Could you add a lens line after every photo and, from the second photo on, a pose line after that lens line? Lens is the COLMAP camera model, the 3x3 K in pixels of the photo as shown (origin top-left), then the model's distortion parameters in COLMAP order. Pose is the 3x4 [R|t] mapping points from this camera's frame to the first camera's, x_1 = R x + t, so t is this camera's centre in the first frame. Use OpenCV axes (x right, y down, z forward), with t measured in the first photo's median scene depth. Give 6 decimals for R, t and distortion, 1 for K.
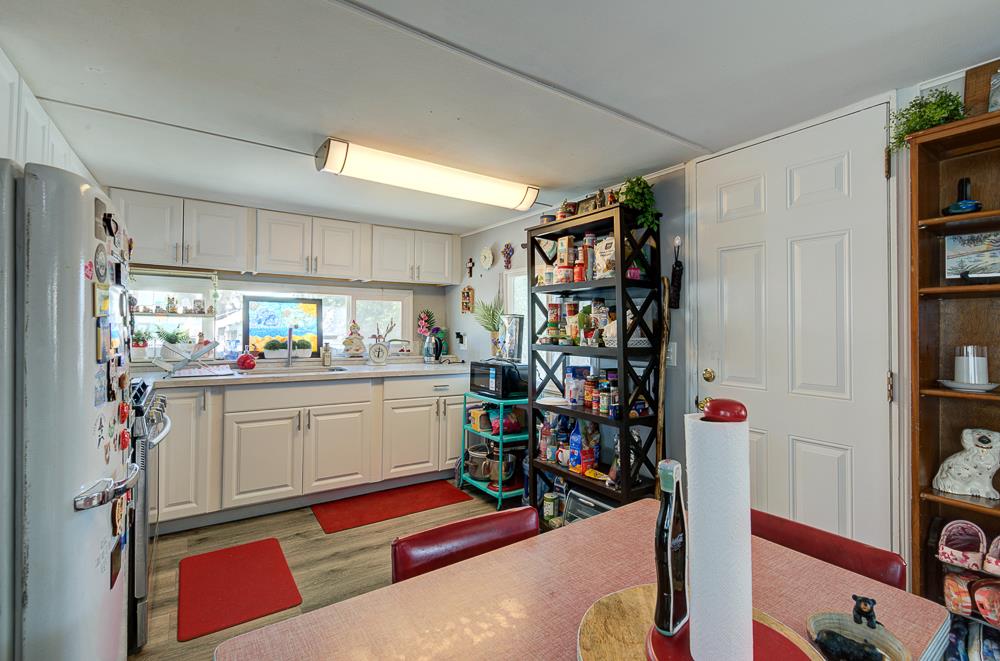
lens RADIAL K [[470.6, 0, 545.3], [0, 470.6, 326.5], [0, 0, 1]] dist [0.004723, -0.001203]
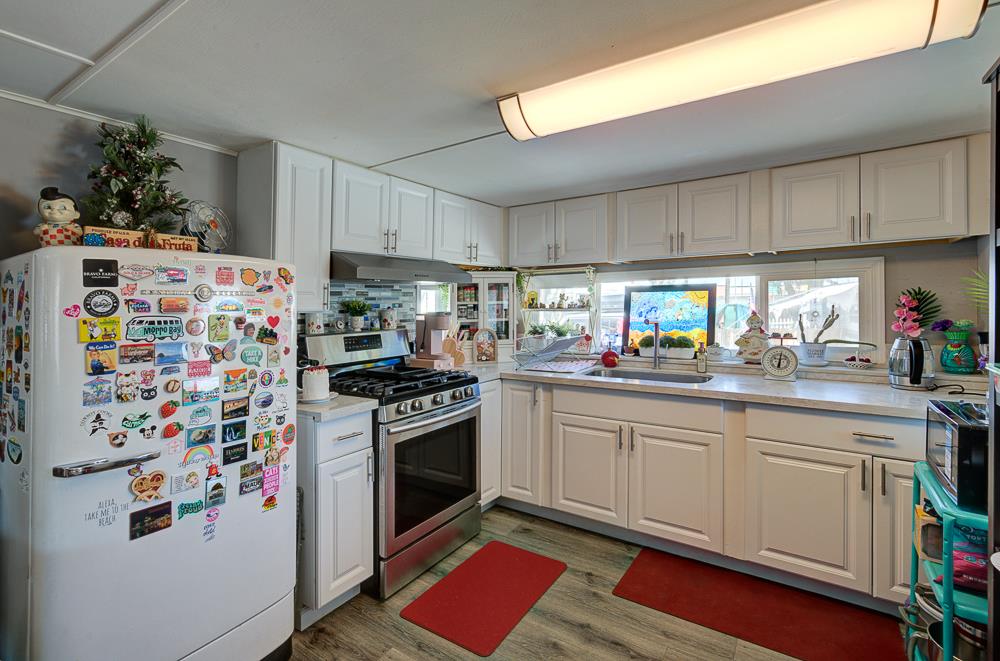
lens RADIAL K [[470.6, 0, 435.6], [0, 470.6, 305.0], [0, 0, 1]] dist [0.004723, -0.001203]
pose [[0.263642, -0.019497, -0.964424, 0.182874], [0.018619, 0.999712, -0.015120, -0.024899], [0.964441, -0.013970, 0.263929, 0.434297]]
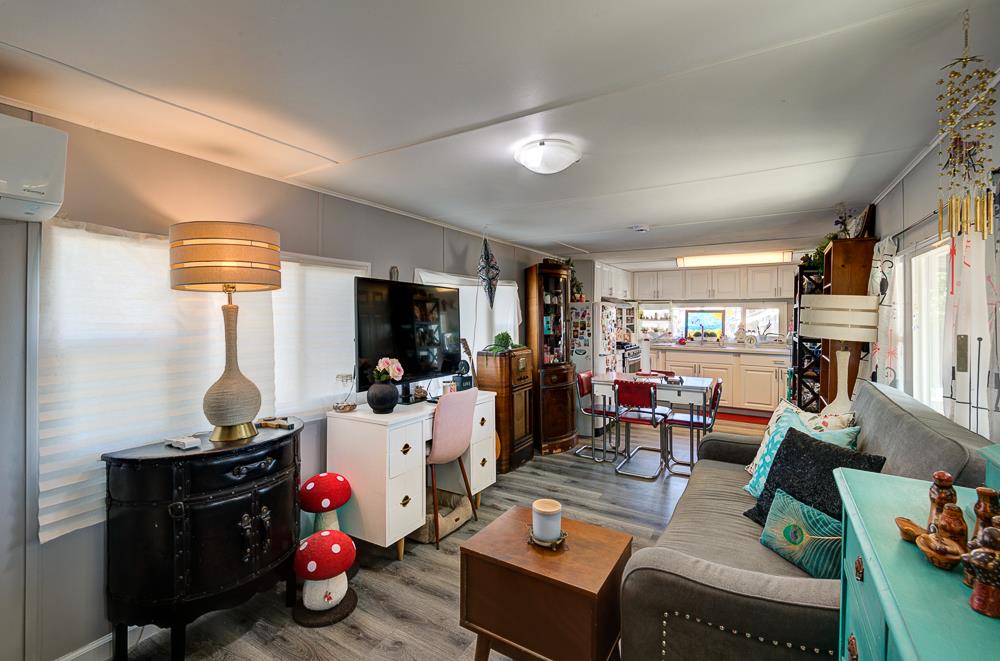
lens RADIAL K [[470.6, 0, 476.4], [0, 470.6, 297.2], [0, 0, 1]] dist [0.004723, -0.001203]
pose [[0.370932, -0.046244, -0.927508, 1.071091], [0.001122, 0.998781, -0.049348, -0.023723], [0.928659, 0.017264, 0.370532, -0.713885]]
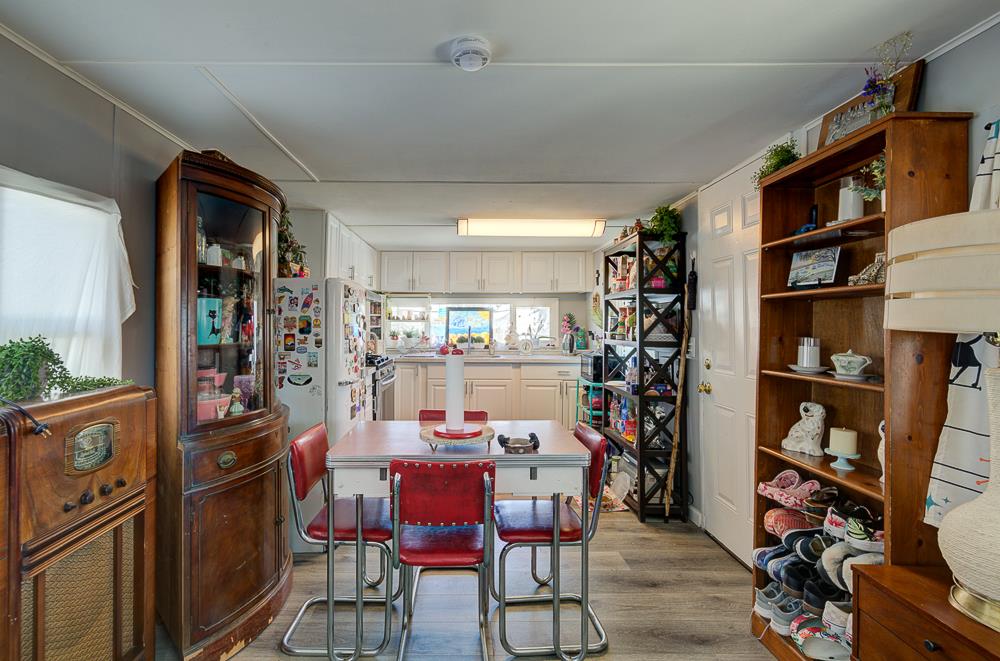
lens RADIAL K [[470.6, 0, 464.8], [0, 470.6, 321.9], [0, 0, 1]] dist [0.004723, -0.001203]
pose [[0.803183, -0.015249, -0.595537, 0.378064], [0.009300, 0.999871, -0.013058, 0.002305], [0.595659, 0.004950, 0.803222, -0.241107]]
